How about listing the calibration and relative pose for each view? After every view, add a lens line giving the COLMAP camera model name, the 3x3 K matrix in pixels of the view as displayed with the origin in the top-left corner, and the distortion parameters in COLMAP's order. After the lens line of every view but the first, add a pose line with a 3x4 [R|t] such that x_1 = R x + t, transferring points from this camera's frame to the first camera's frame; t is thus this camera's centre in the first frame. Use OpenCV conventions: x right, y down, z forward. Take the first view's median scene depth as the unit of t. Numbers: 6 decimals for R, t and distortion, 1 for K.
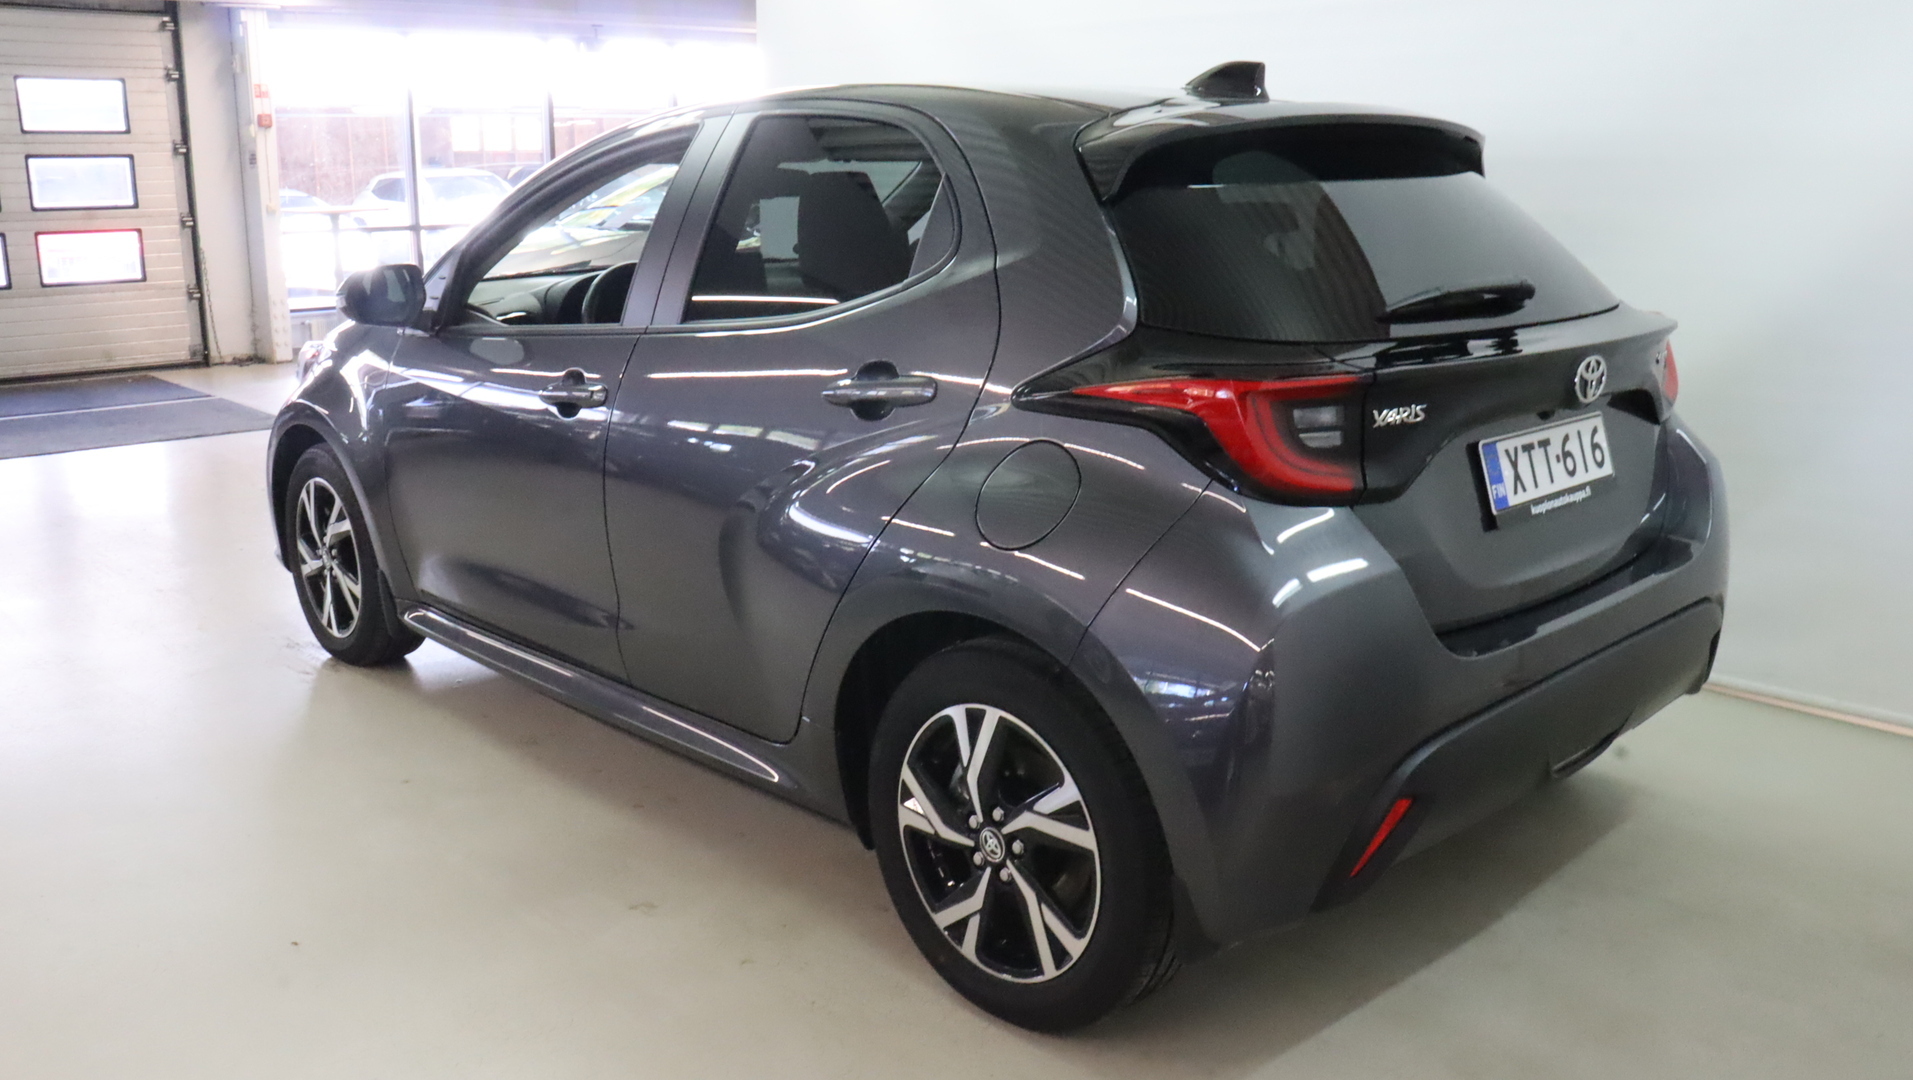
lens RADIAL K [[1472.3, 0, 975.9], [0, 1472.3, 536.4], [0, 0, 1]] dist [-0.143182, 0.091014]
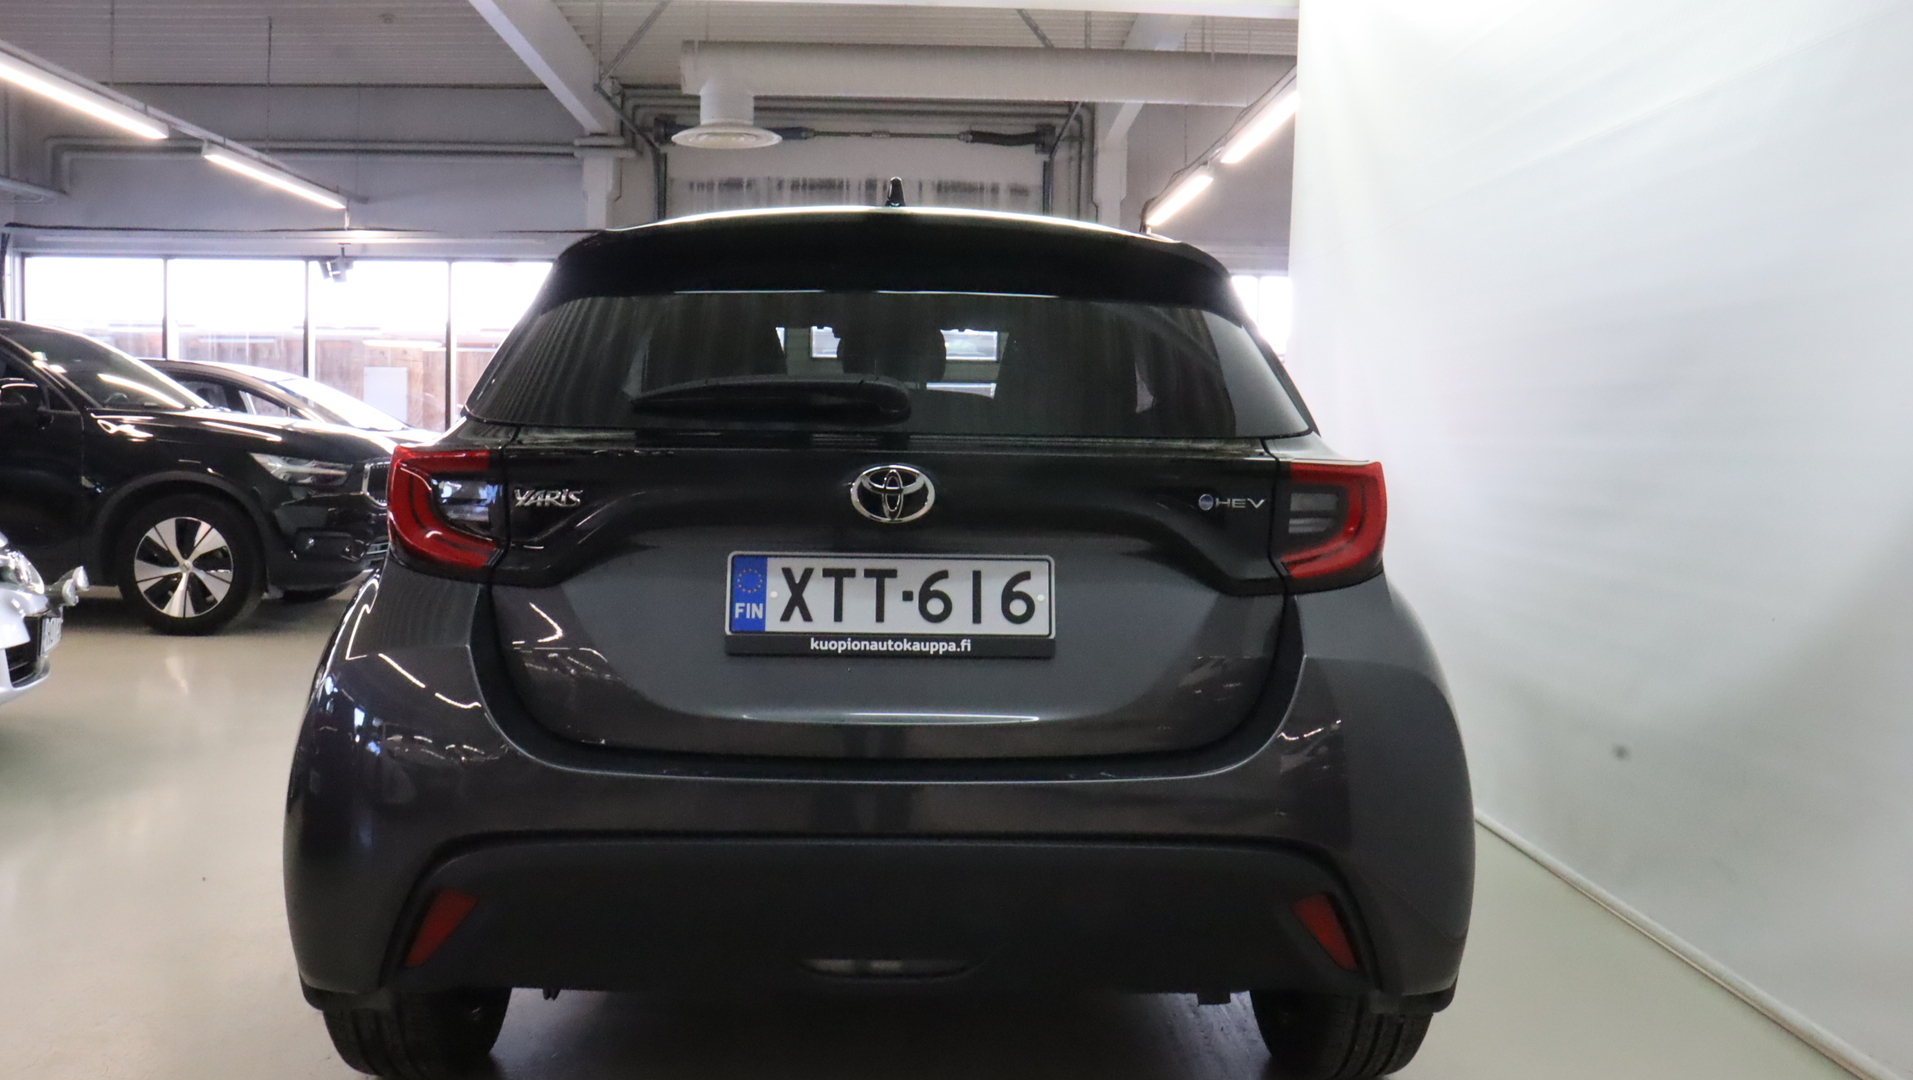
lens RADIAL K [[1472.3, 0, 966.6], [0, 1472.3, 527.7], [0, 0, 1]] dist [-0.143182, 0.091014]
pose [[0.766289, 0.062362, -0.639462, 0.914949], [-0.175404, 0.977776, -0.114838, -0.001933], [0.618089, 0.200164, 0.760198, 0.362173]]
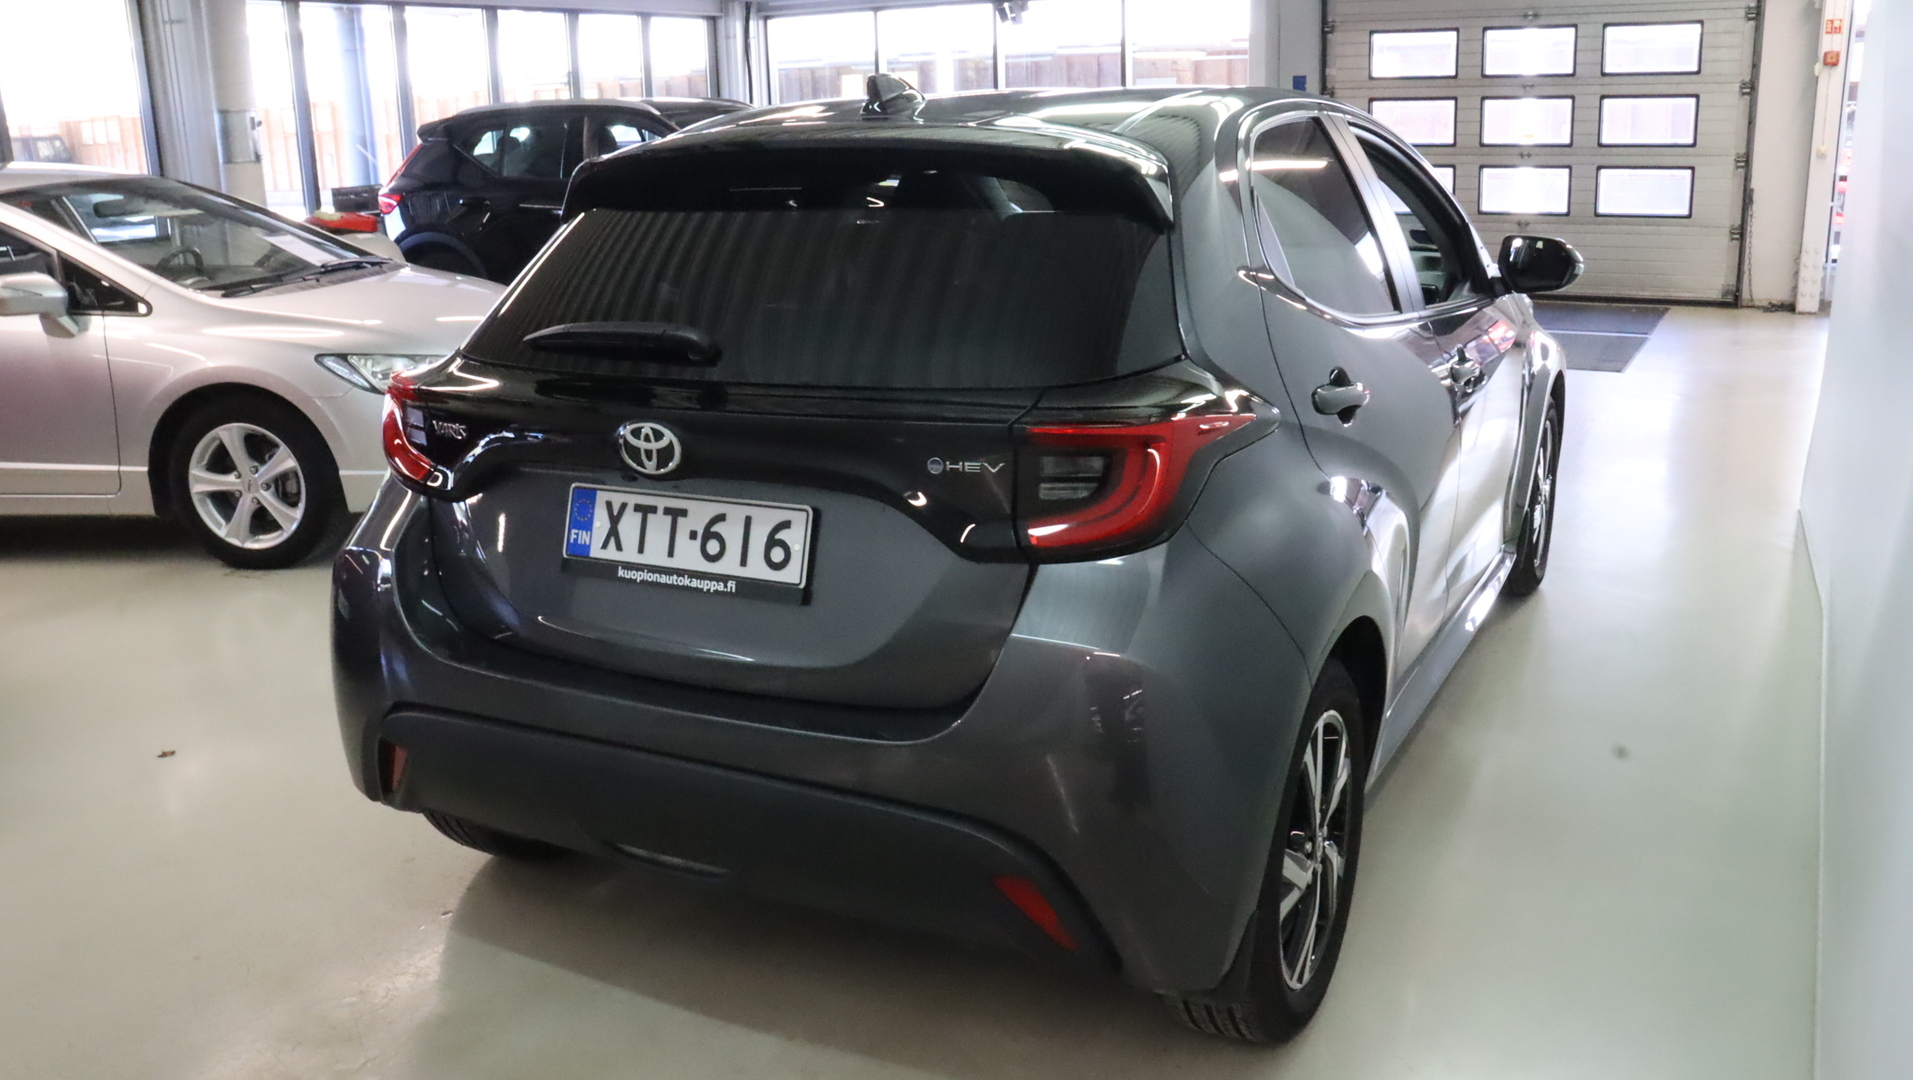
lens RADIAL K [[1472.3, 0, 948.5], [0, 1472.3, 534.0], [0, 0, 1]] dist [-0.143182, 0.091014]
pose [[0.341676, 0.242654, -0.907952, 1.214822], [-0.195307, 0.963335, 0.183958, -0.239037], [0.919300, 0.114475, 0.376540, 0.767825]]
